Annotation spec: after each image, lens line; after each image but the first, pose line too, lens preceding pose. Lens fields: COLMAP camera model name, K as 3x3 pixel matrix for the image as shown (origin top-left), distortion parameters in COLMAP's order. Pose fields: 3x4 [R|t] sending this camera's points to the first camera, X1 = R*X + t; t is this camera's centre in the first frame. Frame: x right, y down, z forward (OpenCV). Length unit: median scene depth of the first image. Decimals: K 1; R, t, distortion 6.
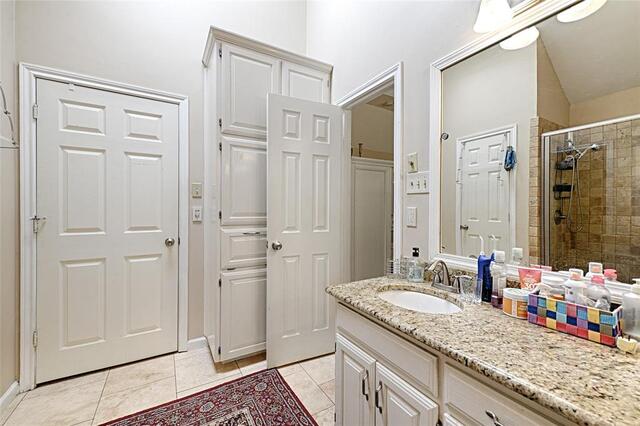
lens RADIAL K [[267.0, 0, 318.3], [0, 267.0, 211.1], [0, 0, 1]] dist [0.002093, 0.000115]
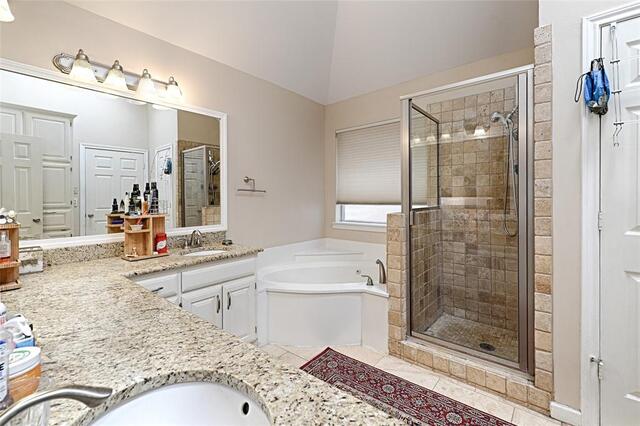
lens RADIAL K [[267.0, 0, 315.1], [0, 267.0, 199.1], [0, 0, 1]] dist [0.002093, 0.000115]
pose [[-0.945754, -0.001200, -0.324880, 0.378408], [-0.003984, 0.999961, 0.007902, -0.016129], [0.324858, 0.008768, -0.945722, 1.824948]]
